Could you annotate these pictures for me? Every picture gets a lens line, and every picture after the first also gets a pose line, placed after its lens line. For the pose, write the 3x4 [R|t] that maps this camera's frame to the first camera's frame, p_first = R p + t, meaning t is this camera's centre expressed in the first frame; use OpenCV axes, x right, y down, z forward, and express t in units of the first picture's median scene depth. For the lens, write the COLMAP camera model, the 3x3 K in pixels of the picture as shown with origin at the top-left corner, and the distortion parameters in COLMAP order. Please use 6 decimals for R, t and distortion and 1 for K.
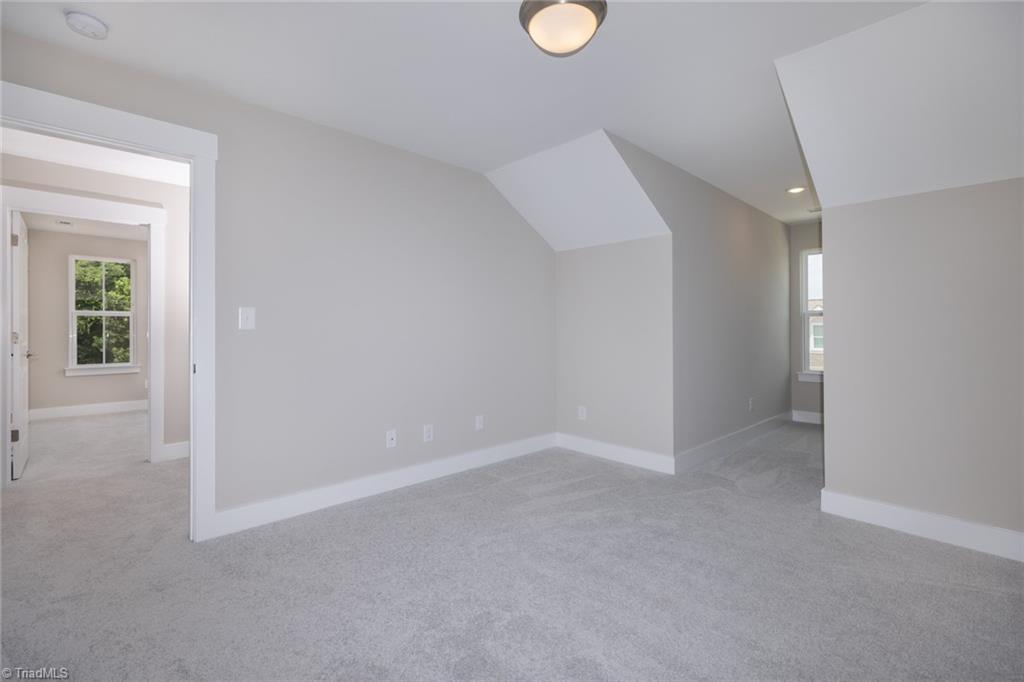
lens RADIAL K [[458.3, 0, 519.0], [0, 458.3, 347.3], [0, 0, 1]] dist [0.009266, 0.001363]
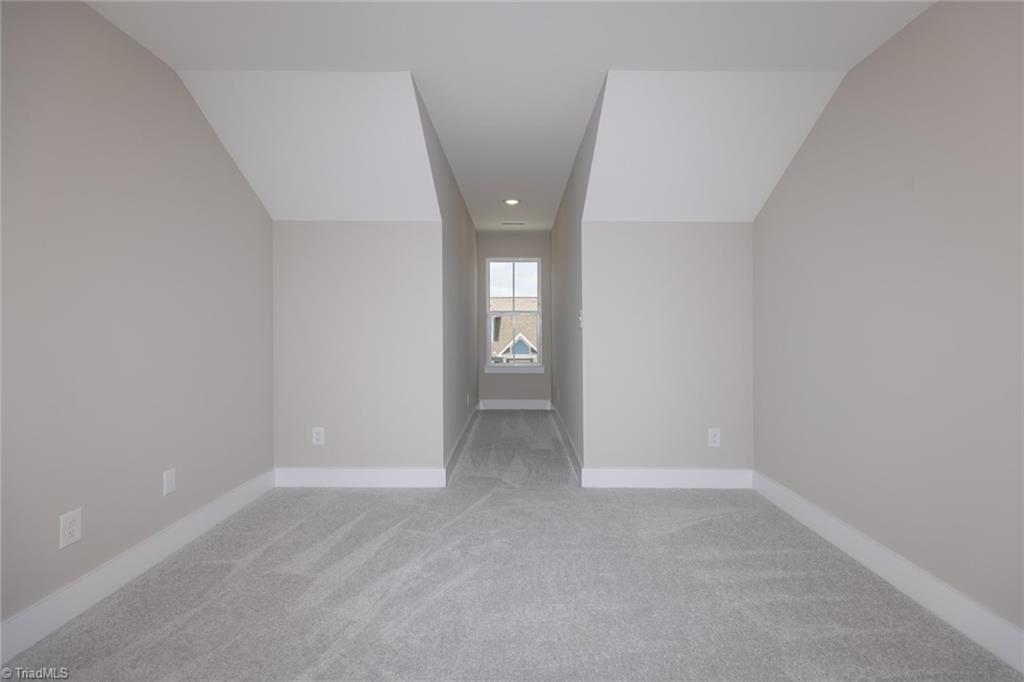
lens RADIAL K [[458.3, 0, 532.4], [0, 458.3, 326.9], [0, 0, 1]] dist [0.009266, 0.001363]
pose [[0.689375, 0.003663, 0.724395, -0.220382], [0.024386, 0.999303, -0.028260, -0.008598], [-0.723994, 0.037147, 0.688805, 0.264638]]
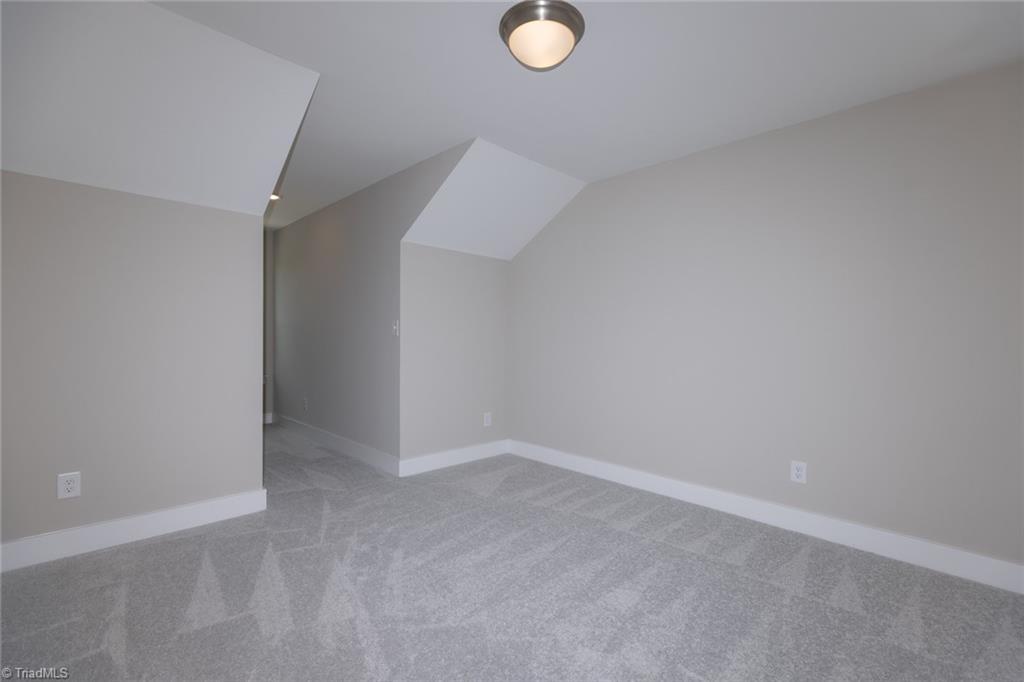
lens RADIAL K [[458.3, 0, 511.0], [0, 458.3, 340.0], [0, 0, 1]] dist [0.009266, 0.001363]
pose [[-0.010691, -0.004922, 0.999931, -0.537644], [0.029359, 0.999555, 0.005234, -0.018562], [-0.999512, 0.029412, -0.010542, 0.615442]]
